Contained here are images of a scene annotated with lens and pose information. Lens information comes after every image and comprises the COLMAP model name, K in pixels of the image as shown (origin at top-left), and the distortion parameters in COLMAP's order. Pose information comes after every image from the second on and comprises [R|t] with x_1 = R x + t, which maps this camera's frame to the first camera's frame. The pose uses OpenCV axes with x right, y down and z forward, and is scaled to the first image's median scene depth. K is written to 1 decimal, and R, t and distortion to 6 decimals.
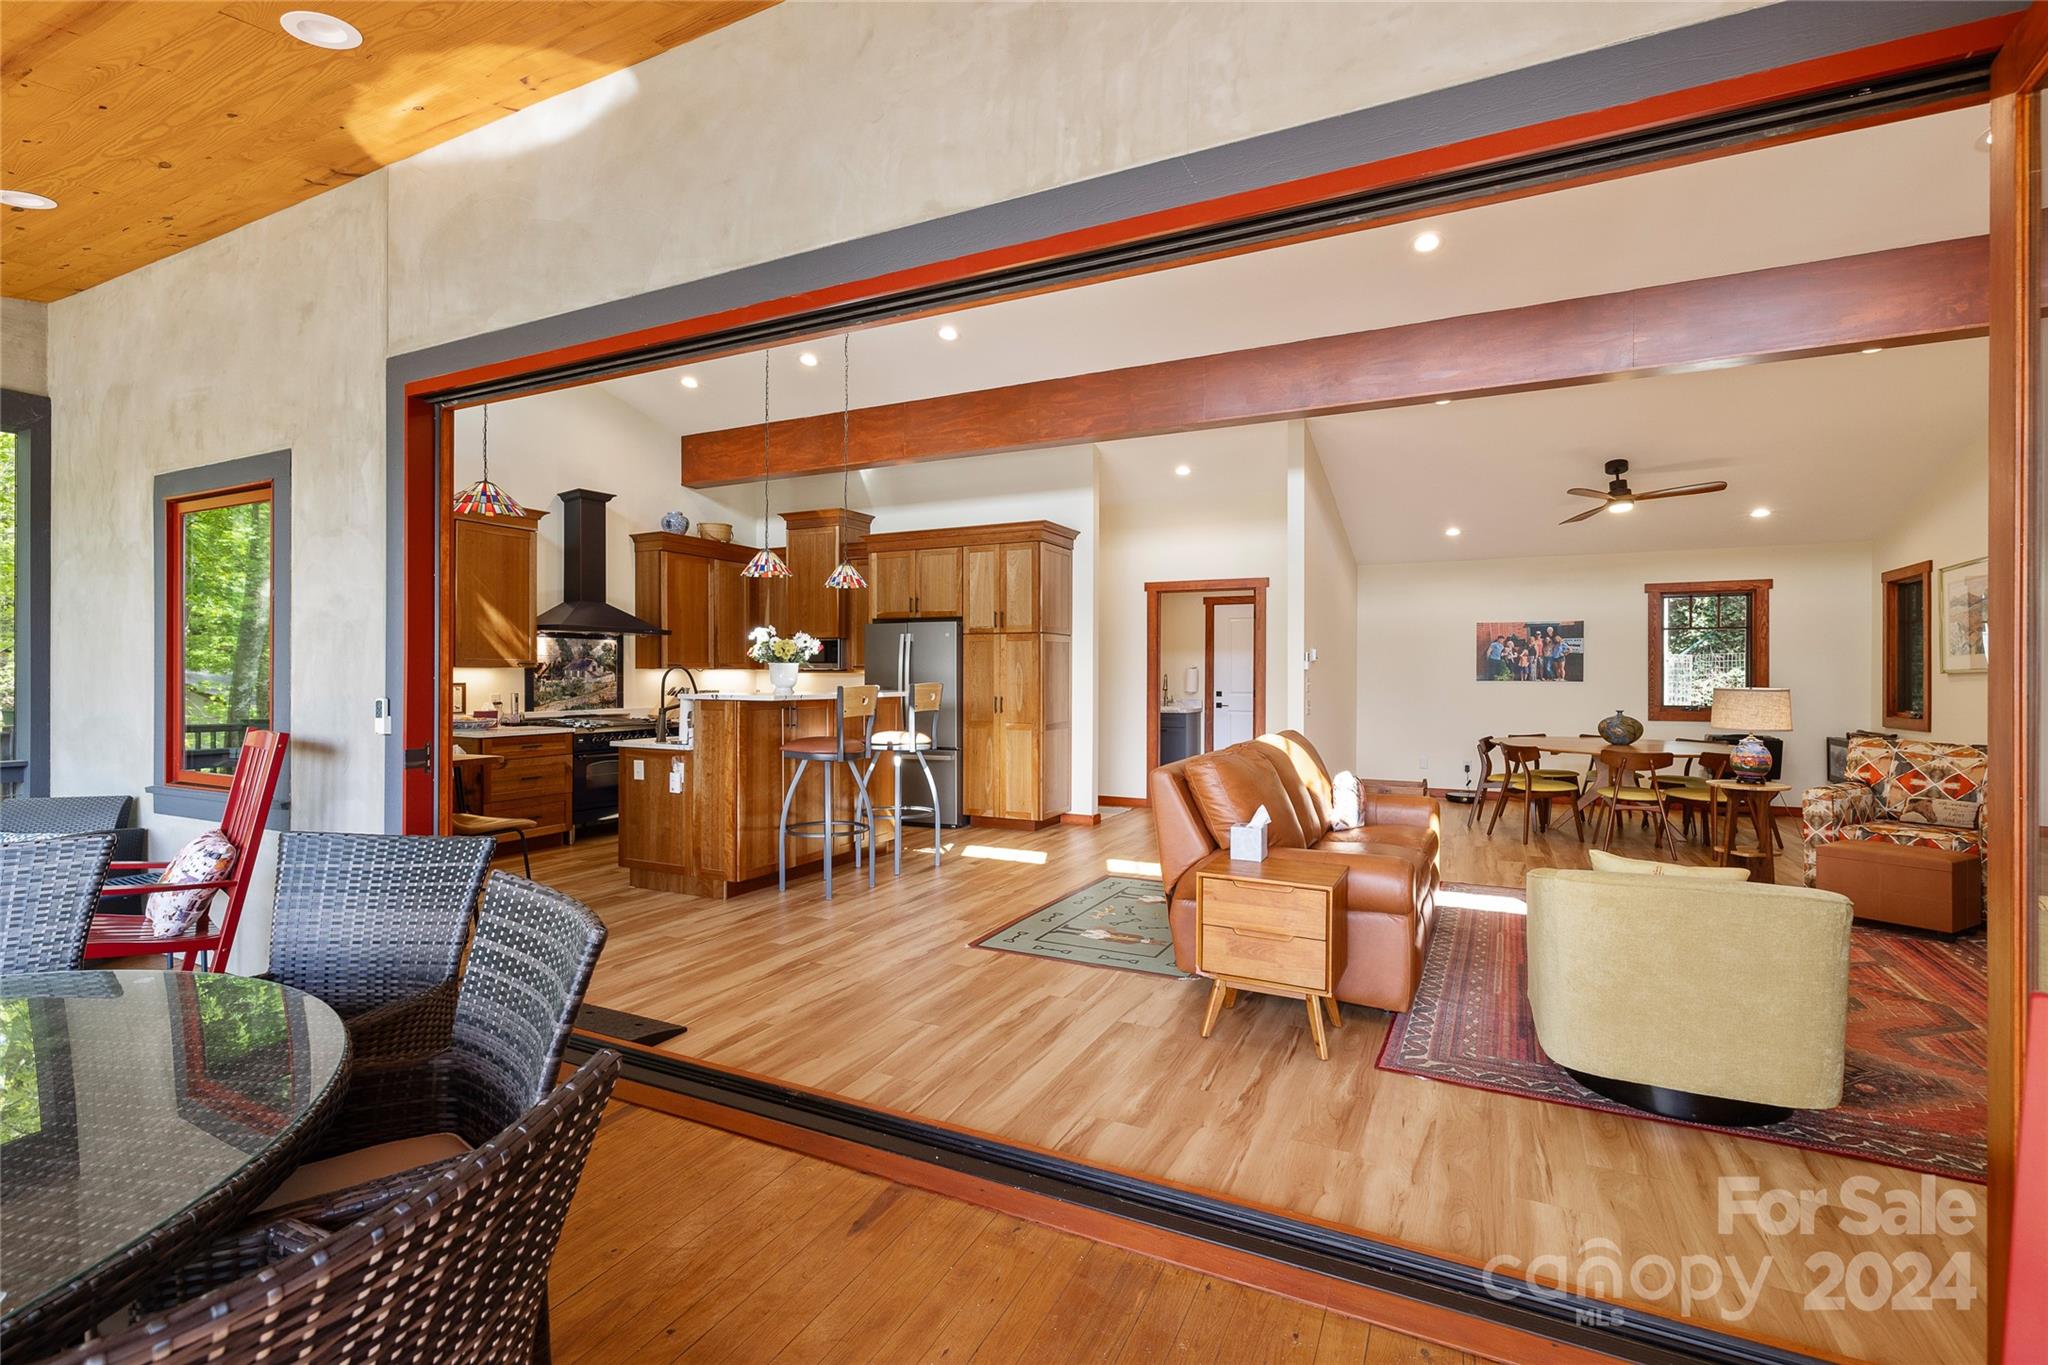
lens RADIAL K [[876.2, 0, 1022.7], [0, 876.2, 665.6], [0, 0, 1]] dist [-0.004395, -0.000306]
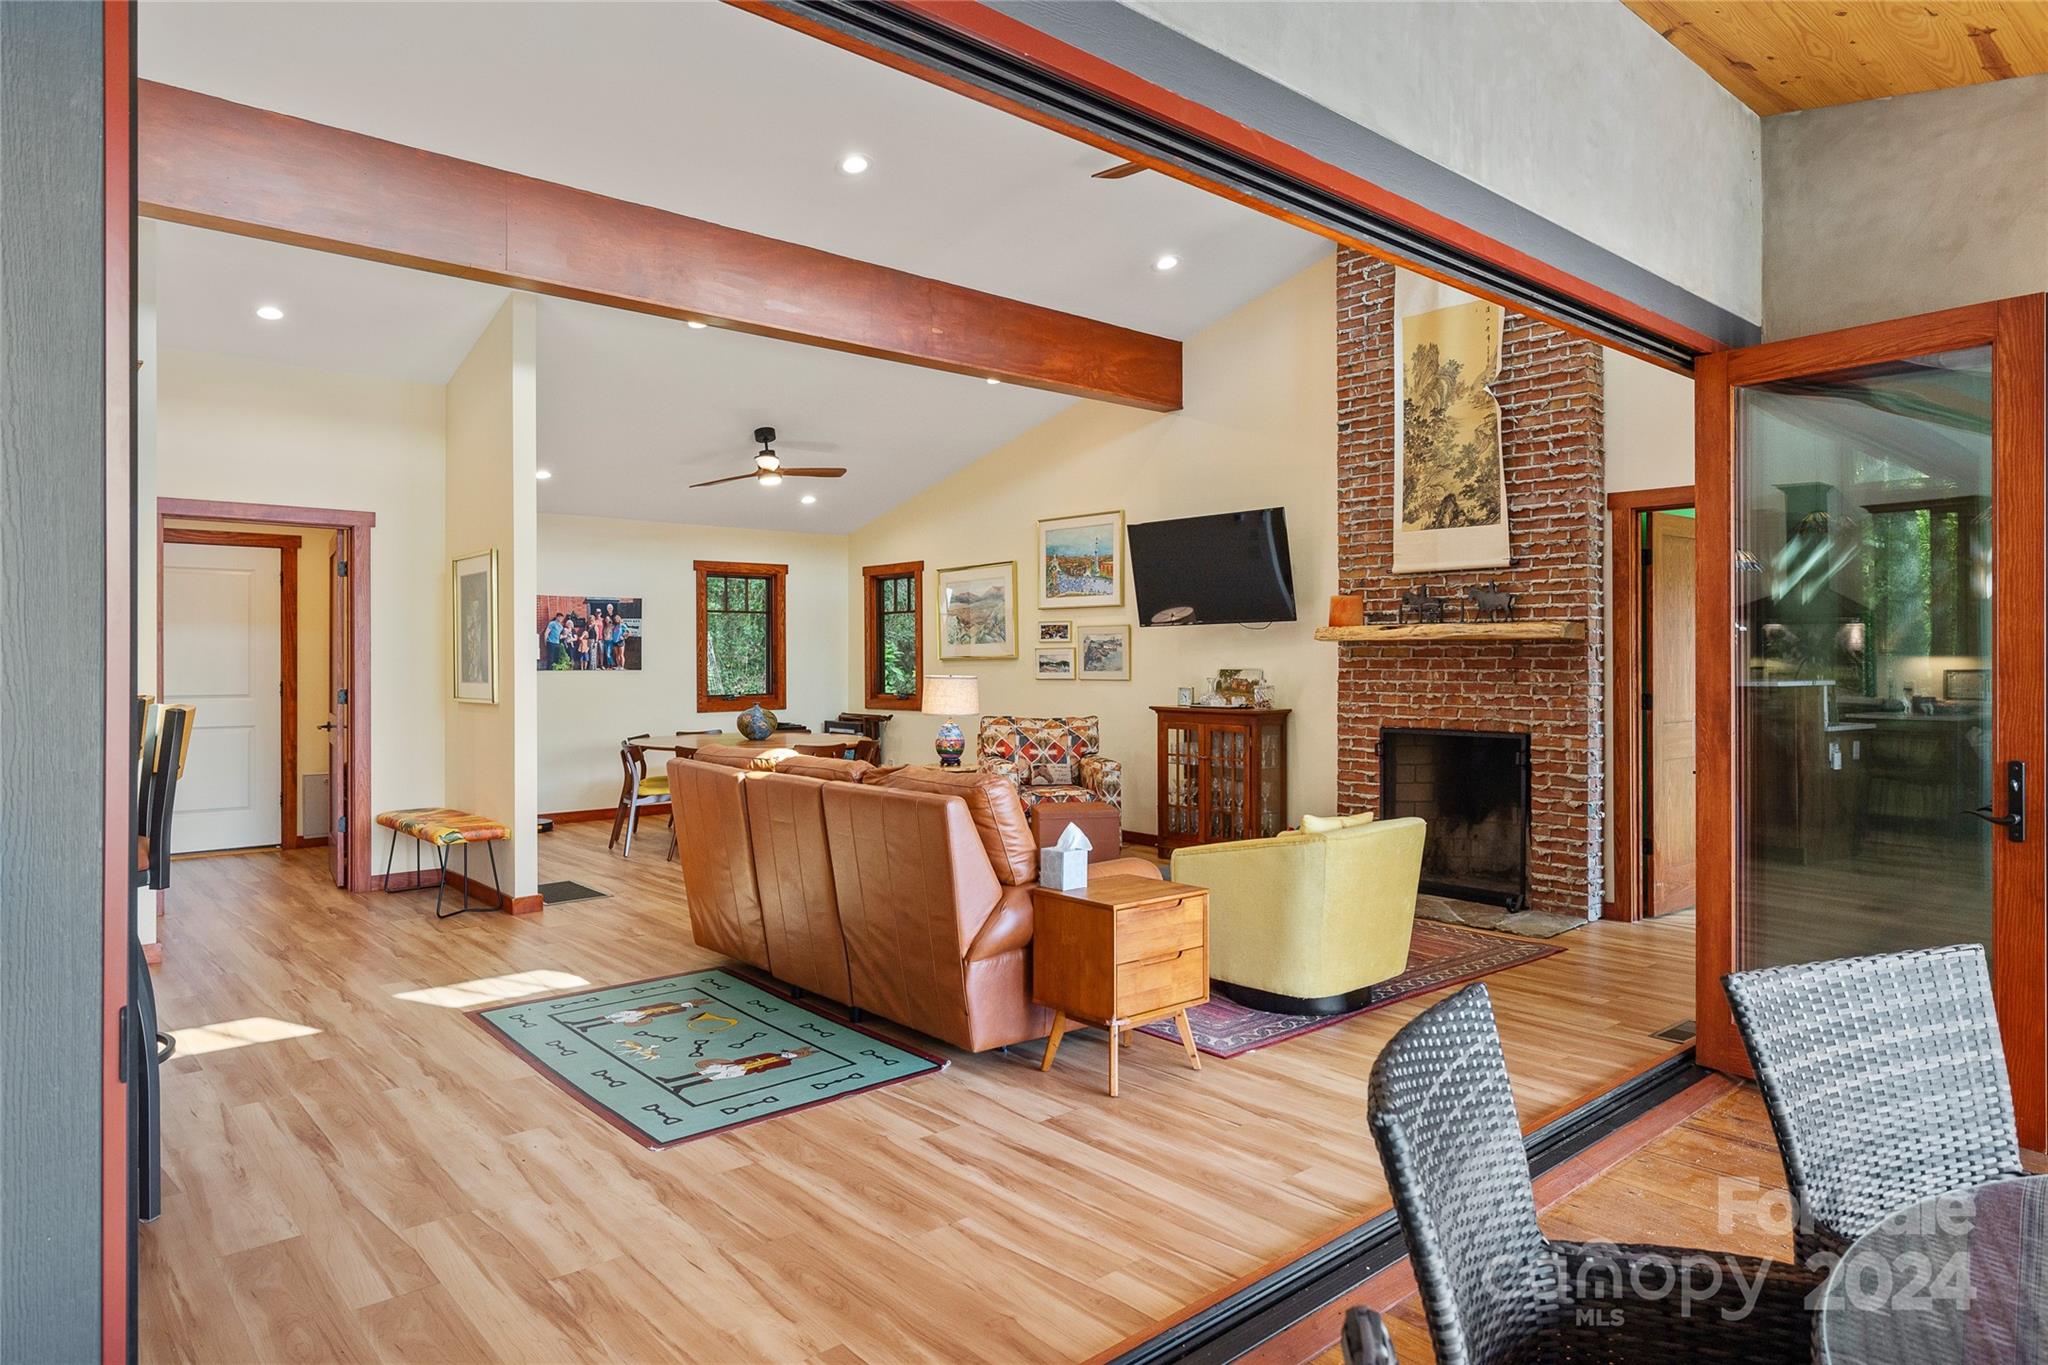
lens RADIAL K [[1224.7, 0, 1006.9], [0, 1224.7, 654.8], [0, 0, 1]] dist [0.001165, 0.002061]
pose [[0.399842, -0.002128, 0.916582, -0.543931], [-0.007000, 0.999961, 0.005375, -0.009337], [-0.916557, -0.008565, 0.399812, 0.357979]]
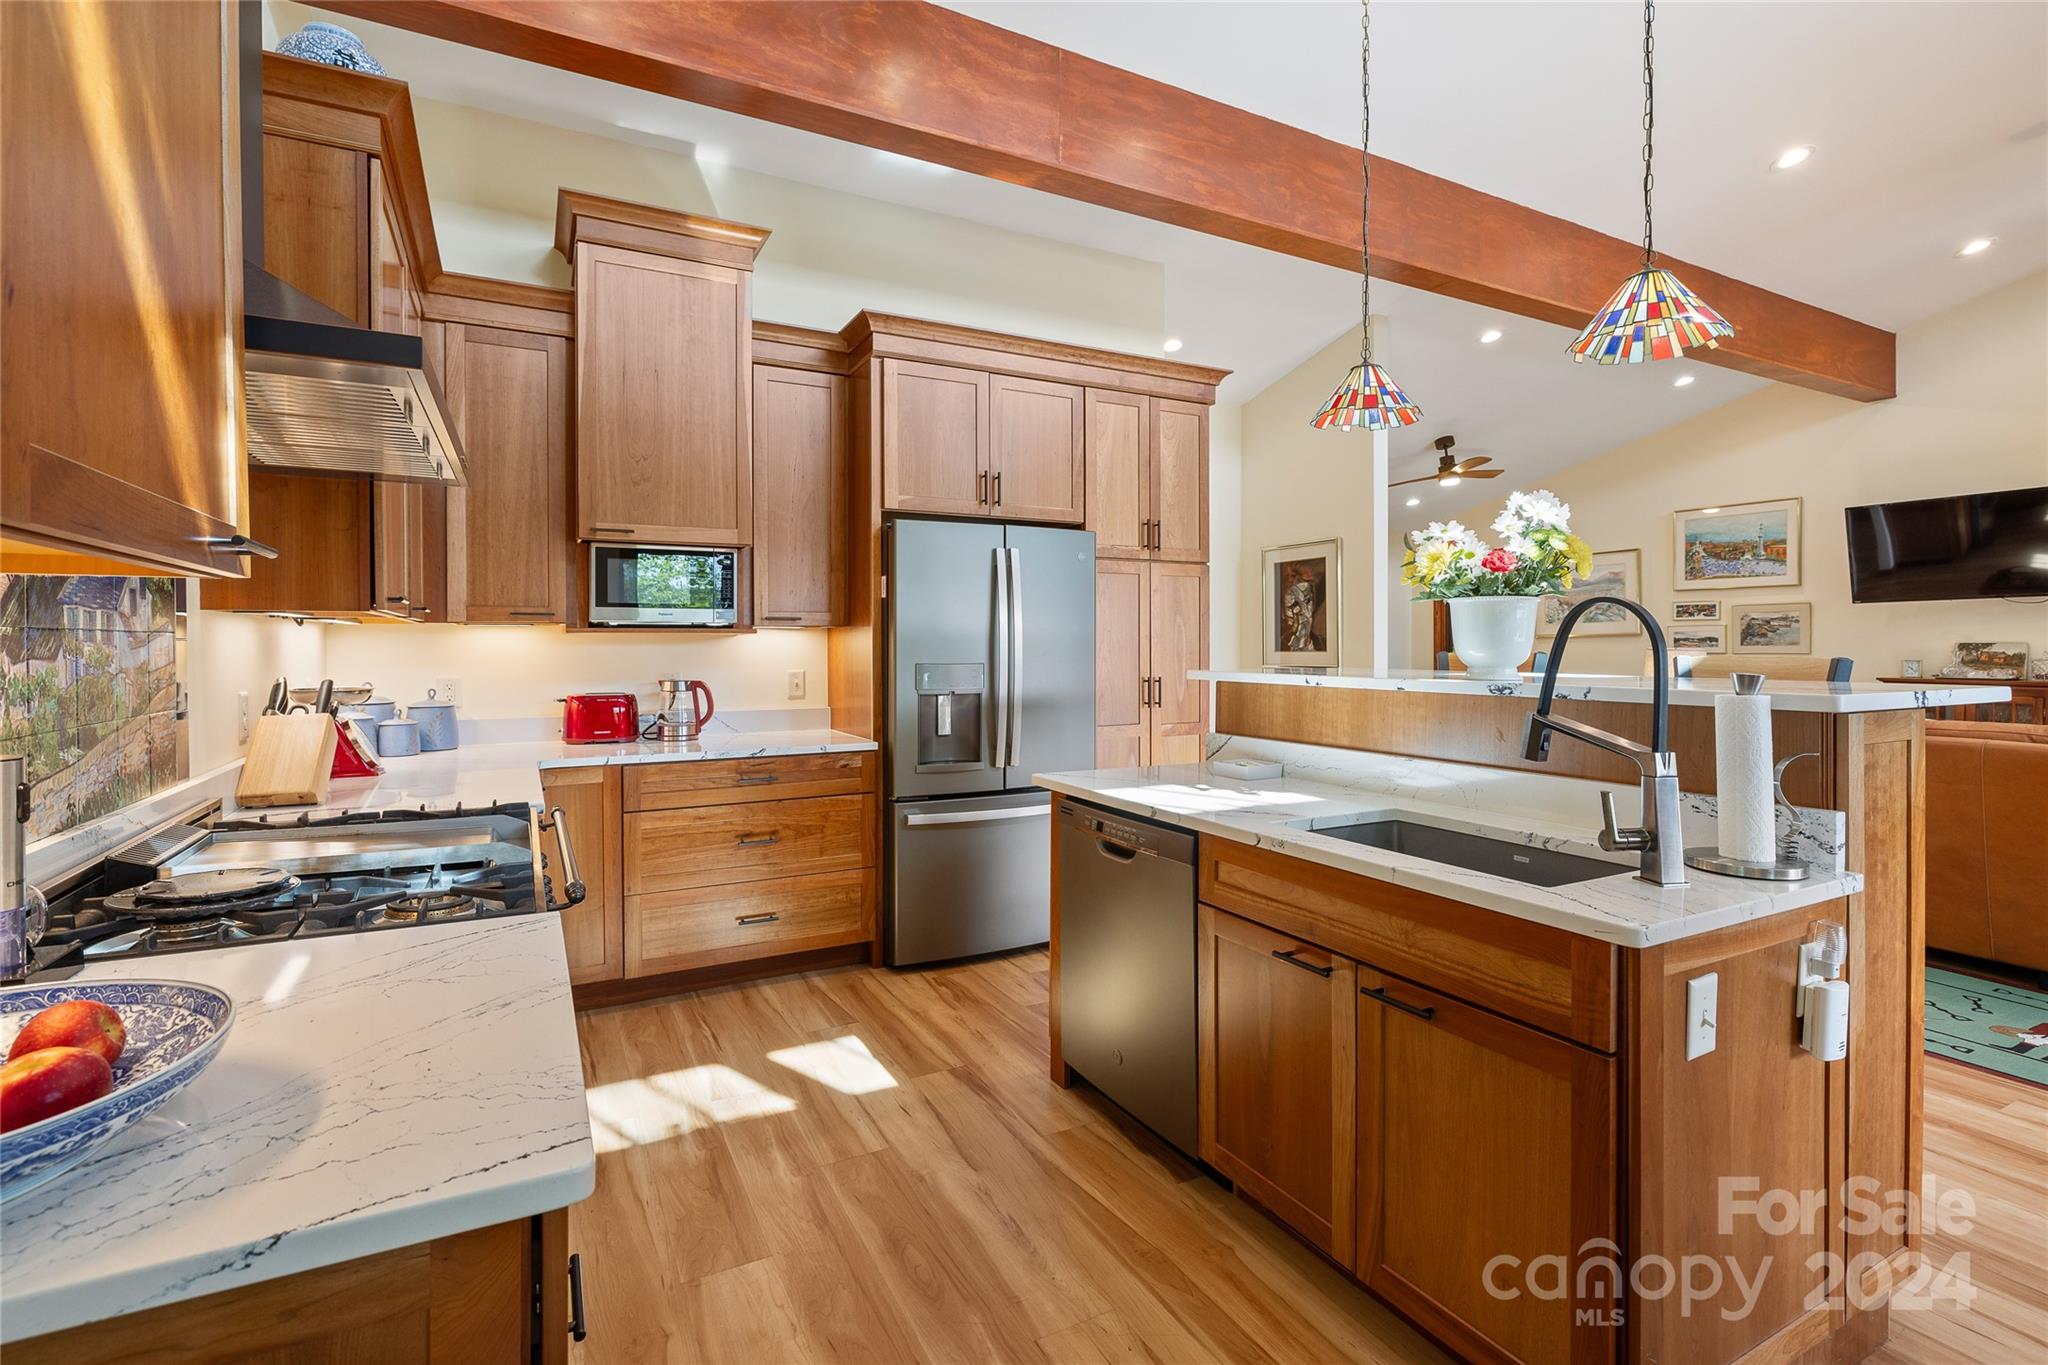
lens RADIAL K [[957.2, 0, 1040.5], [0, 957.2, 643.9], [0, 0, 1]] dist [0.000781, 0.000132]
pose [[0.593157, -0.003300, 0.805080, -0.768389], [-0.005180, 0.999955, 0.007916, 0.014851], [-0.805070, -0.008866, 0.593113, 1.001789]]
